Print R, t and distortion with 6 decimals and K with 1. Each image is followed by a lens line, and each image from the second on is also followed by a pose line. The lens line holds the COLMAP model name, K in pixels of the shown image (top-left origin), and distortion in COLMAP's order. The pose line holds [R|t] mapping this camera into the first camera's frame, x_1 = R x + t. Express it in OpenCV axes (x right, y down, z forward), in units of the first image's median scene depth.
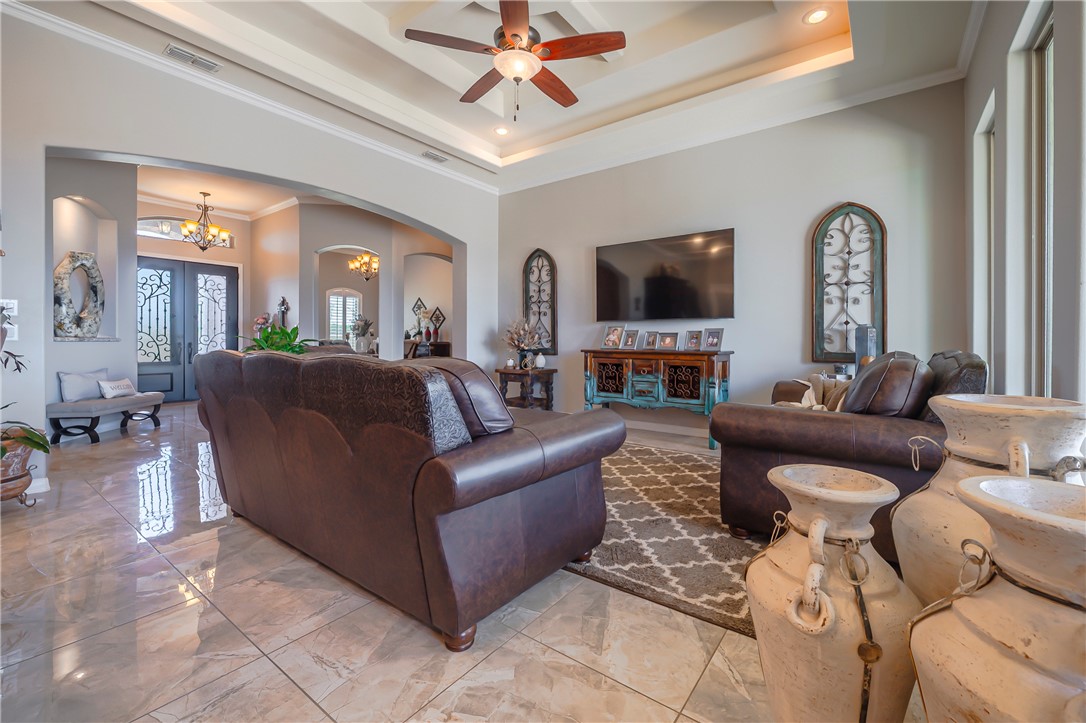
lens RADIAL K [[448.4, 0, 559.6], [0, 448.4, 346.3], [0, 0, 1]] dist [-0.004754, 0.000285]
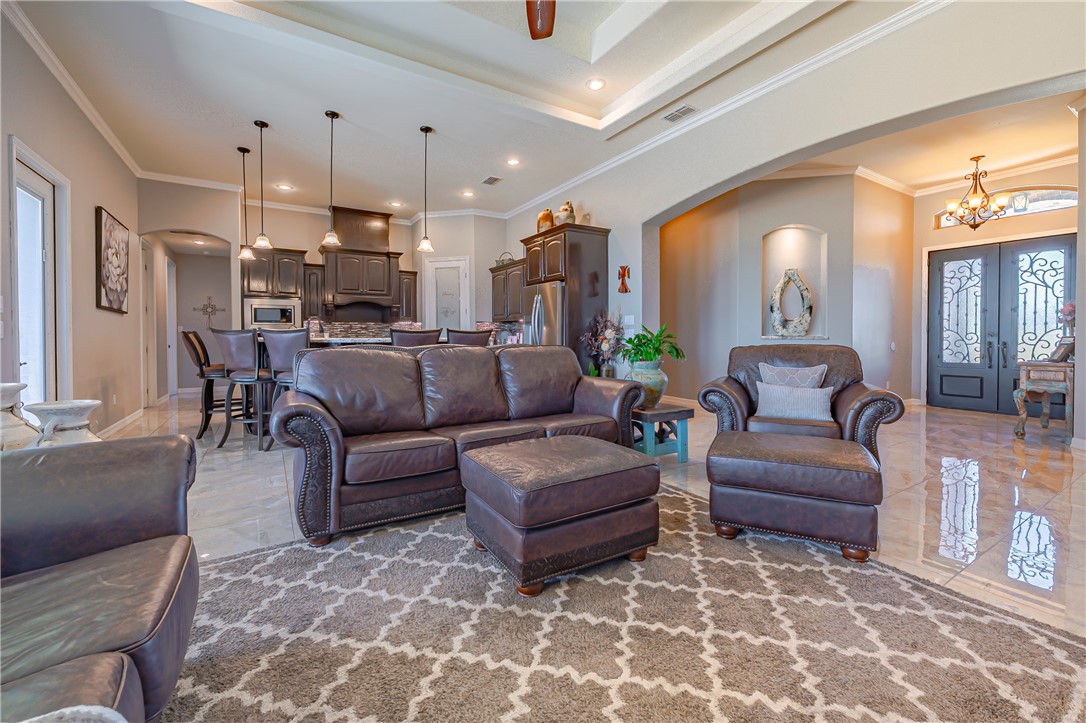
lens RADIAL K [[448.4, 0, 542.5], [0, 448.4, 347.4], [0, 0, 1]] dist [-0.004754, 0.000285]
pose [[-0.372663, 0.019966, -0.927752, 0.314619], [-0.015196, 0.999503, 0.027615, -0.010636], [0.927842, 0.024389, -0.372174, 0.713690]]
